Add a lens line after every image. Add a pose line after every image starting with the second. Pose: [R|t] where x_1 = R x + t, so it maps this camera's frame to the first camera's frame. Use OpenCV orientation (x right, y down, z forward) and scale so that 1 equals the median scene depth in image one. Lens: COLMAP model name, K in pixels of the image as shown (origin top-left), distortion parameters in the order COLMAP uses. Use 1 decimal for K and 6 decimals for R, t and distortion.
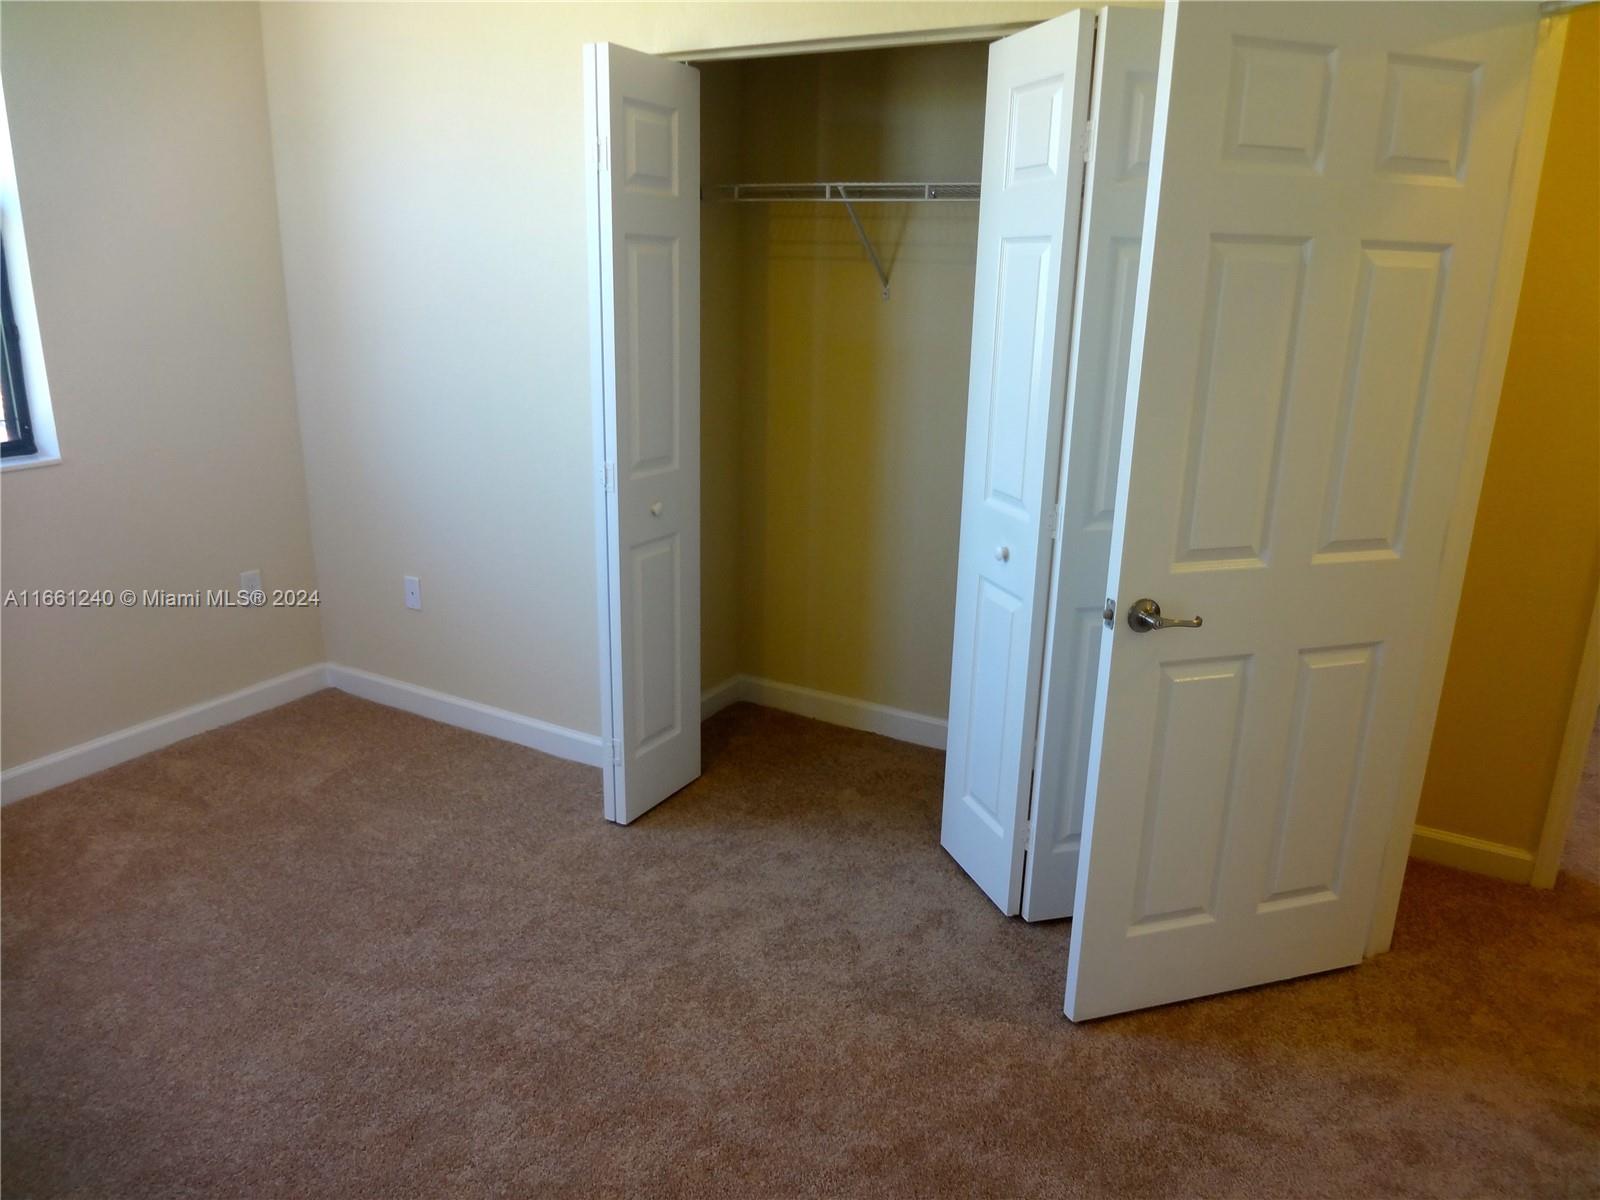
lens RADIAL K [[1108.9, 0, 813.0], [0, 1108.9, 599.5], [0, 0, 1]] dist [-0.023880, -0.005978]
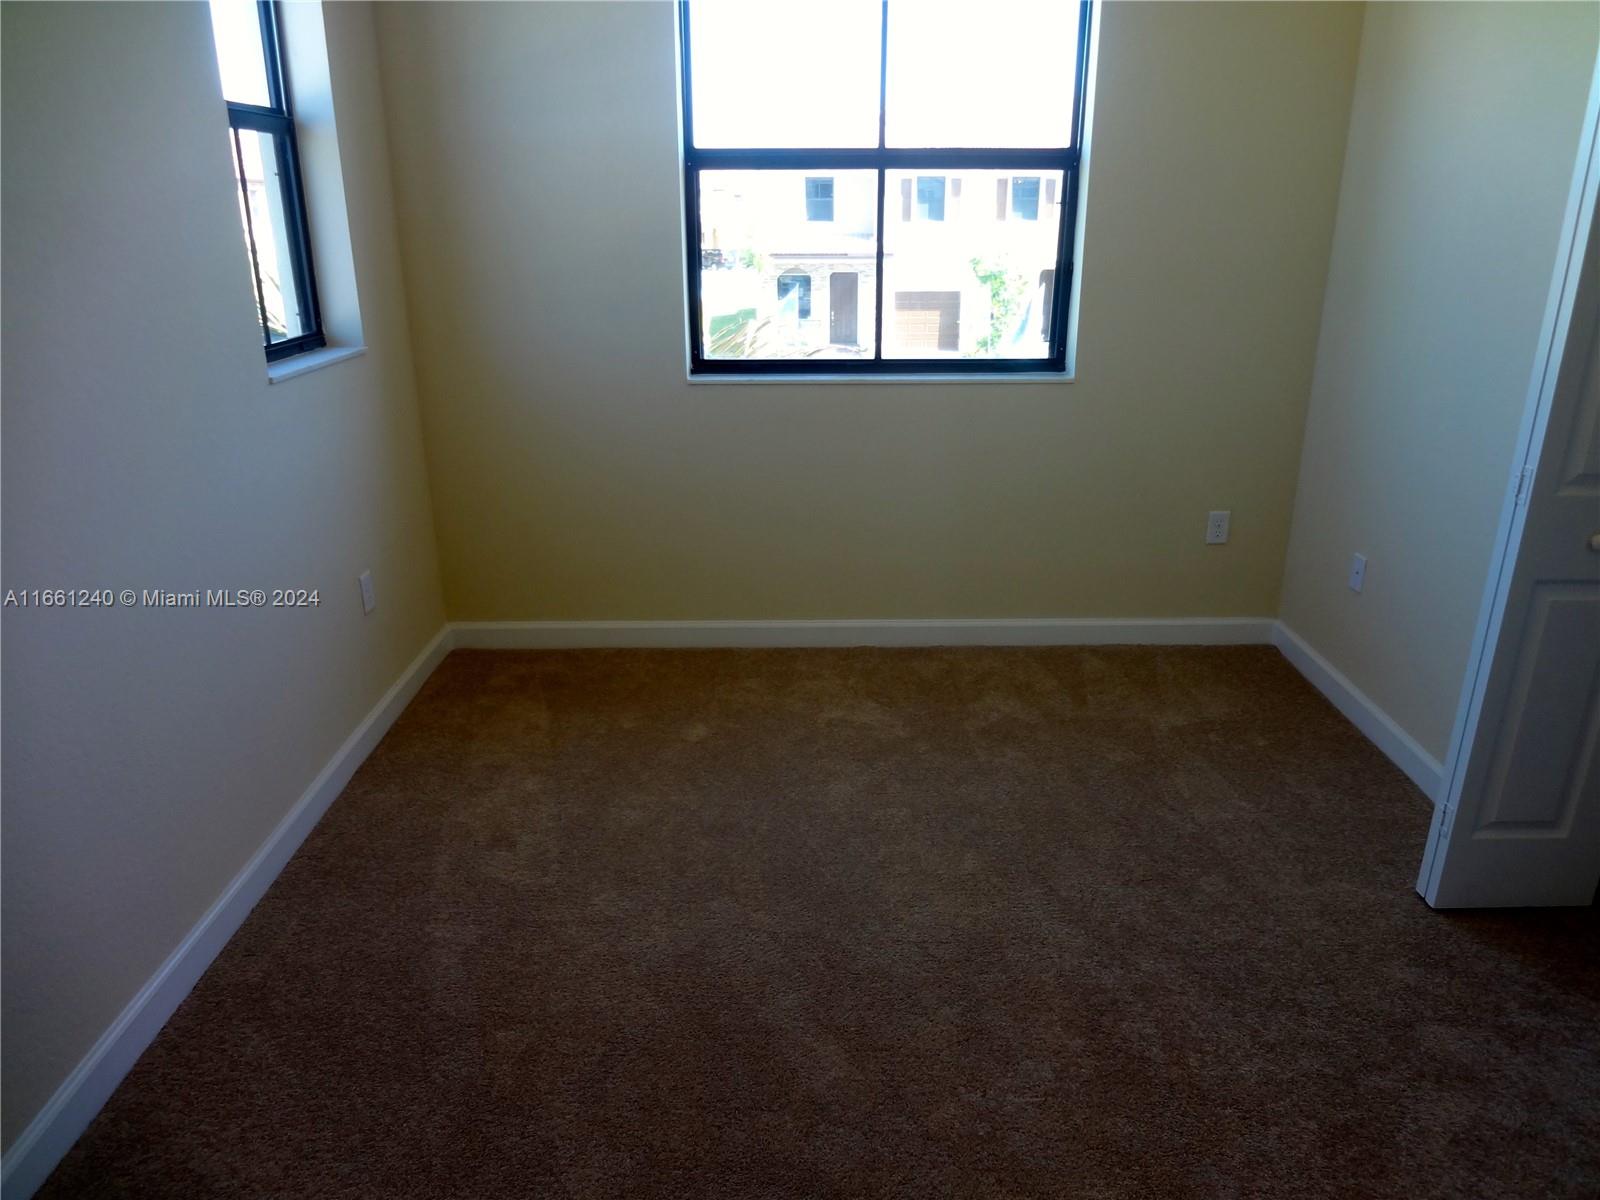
lens RADIAL K [[1108.9, 0, 804.4], [0, 1108.9, 590.9], [0, 0, 1]] dist [-0.023880, -0.005978]
pose [[0.479051, 0.271712, -0.834675, 0.235754], [-0.235641, 0.955790, 0.175895, -0.056361], [0.845567, 0.112421, 0.521899, 0.175782]]
